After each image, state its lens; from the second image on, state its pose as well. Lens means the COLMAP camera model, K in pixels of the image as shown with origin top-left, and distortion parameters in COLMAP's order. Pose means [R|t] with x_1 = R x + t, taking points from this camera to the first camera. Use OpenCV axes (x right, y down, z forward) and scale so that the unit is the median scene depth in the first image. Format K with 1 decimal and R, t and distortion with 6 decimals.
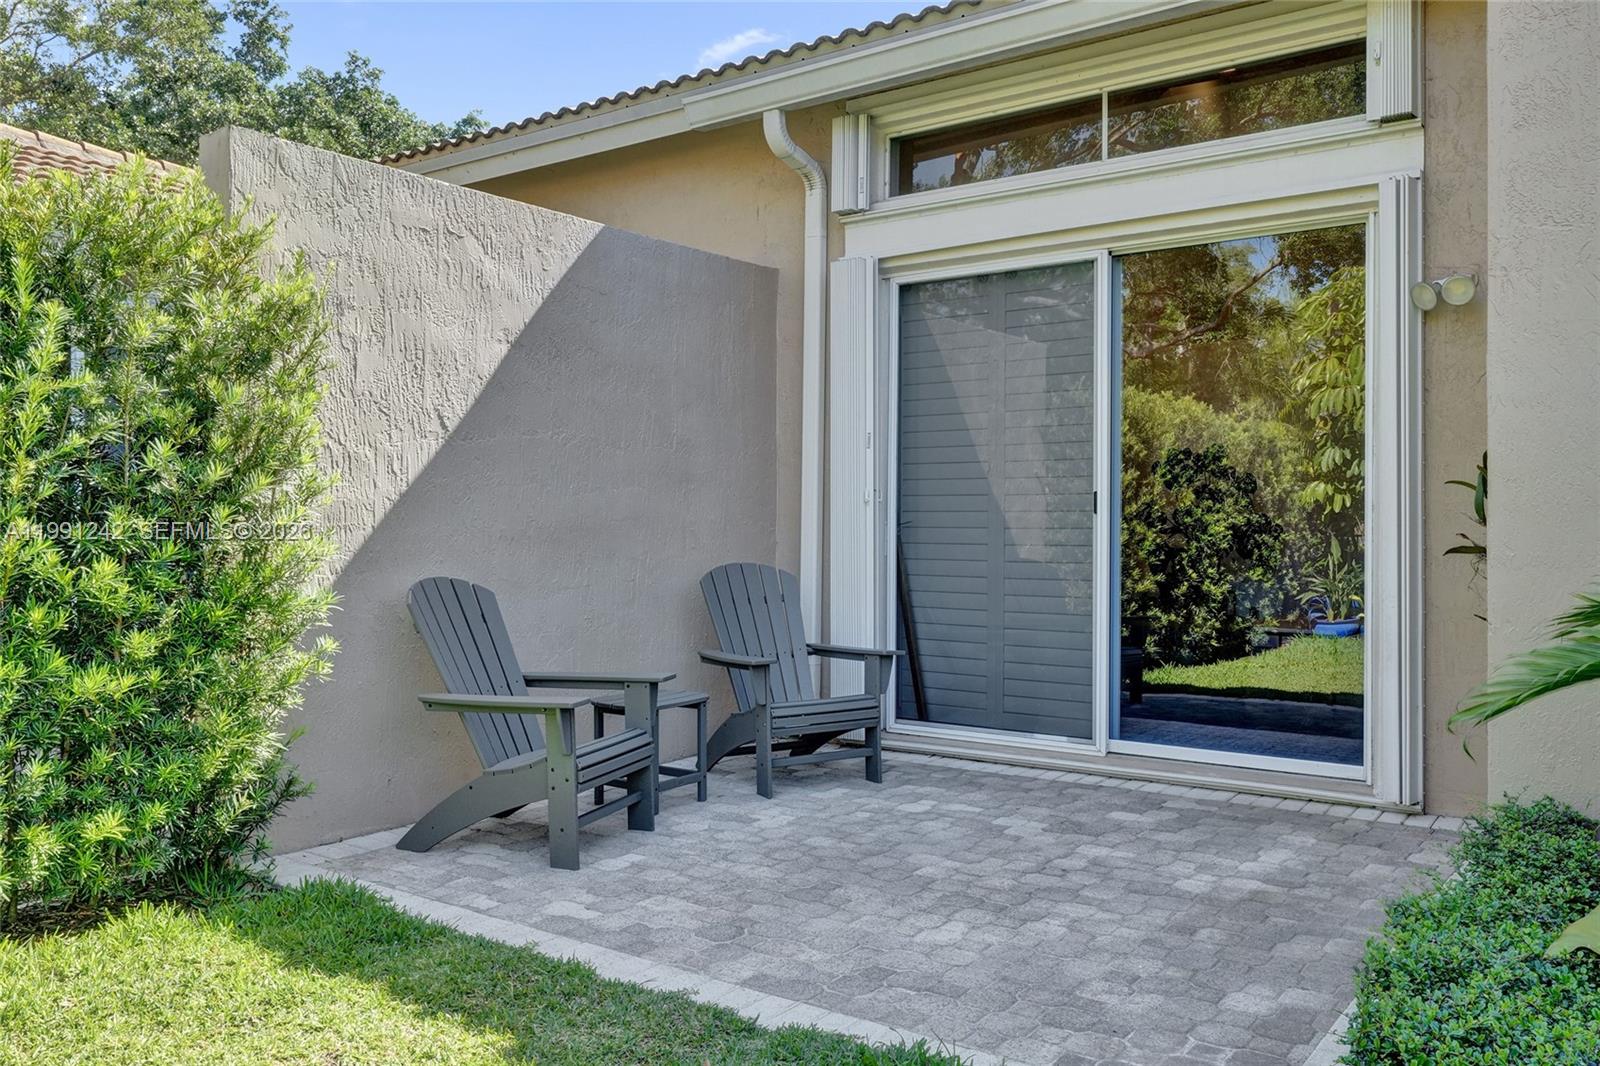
lens RADIAL K [[1258.5, 0, 800.0], [0, 1258.5, 533.0], [0, 0, 1]] dist [-0.060298, -0.000985]
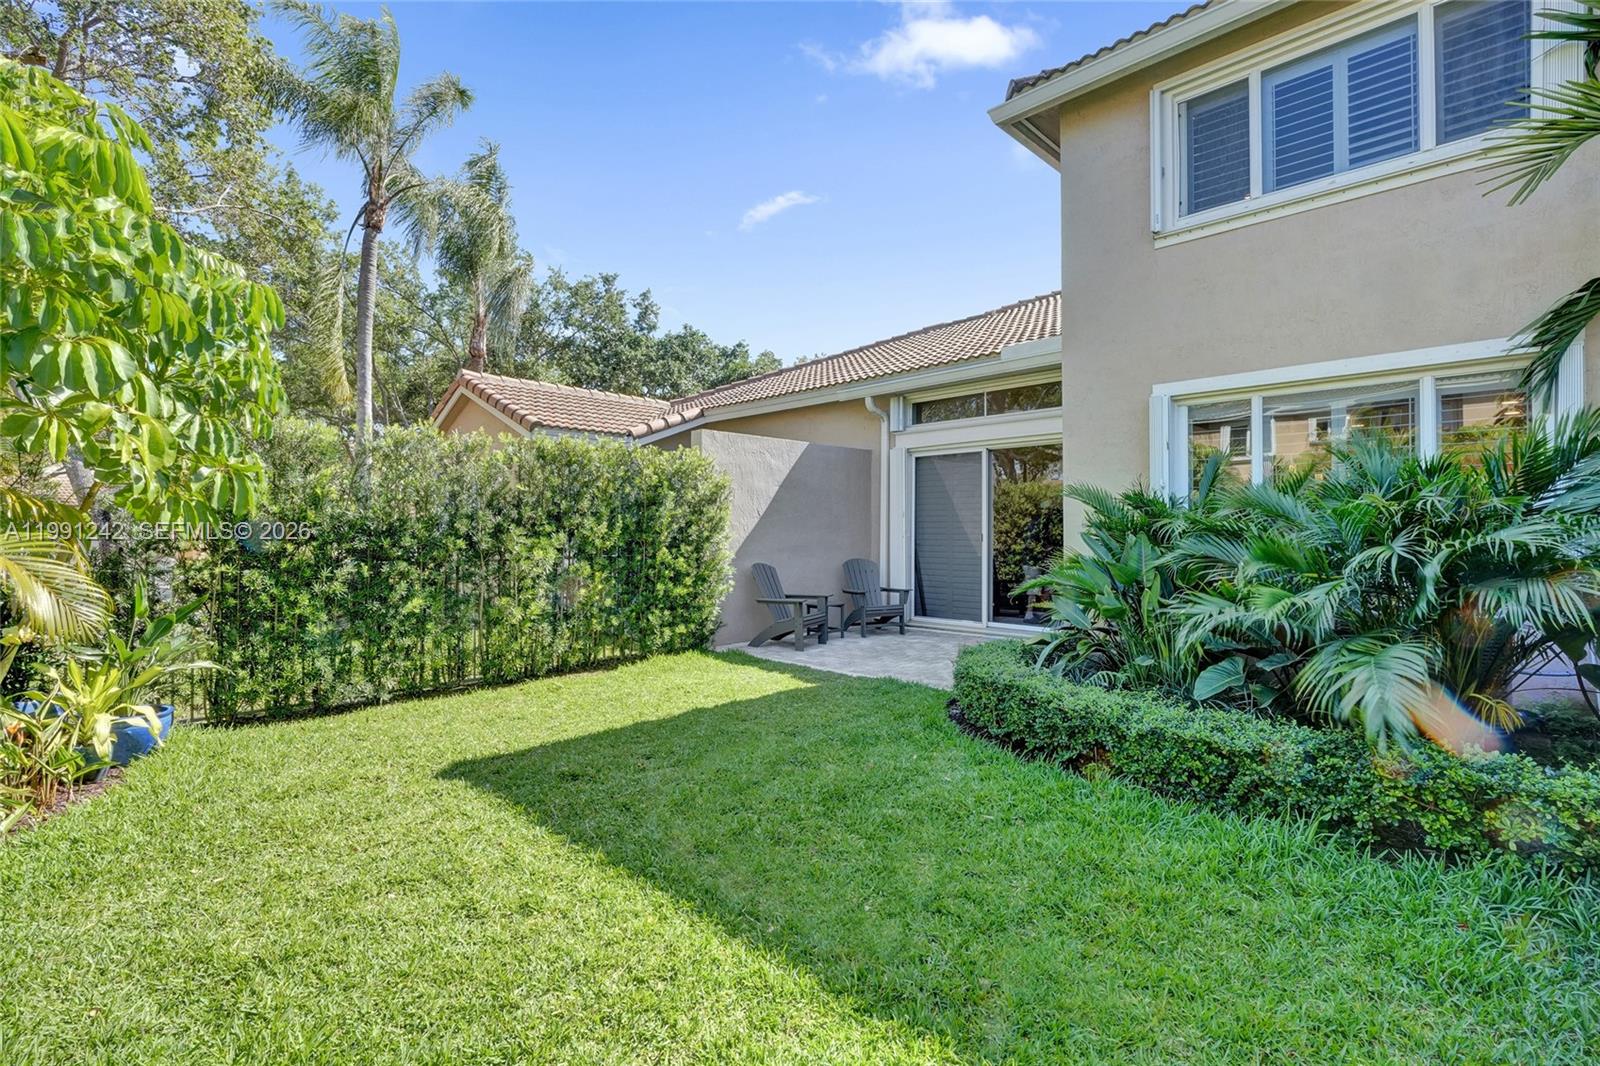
lens RADIAL K [[736.7, 0, 800.0], [0, 736.7, 533.0], [0, 0, 1]] dist [0.000310, -0.000001]
pose [[0.988520, 0.000341, -0.151087, 0.081995], [-0.001014, 0.999990, -0.004377, -0.027465], [0.151084, 0.004480, 0.988511, -0.707027]]
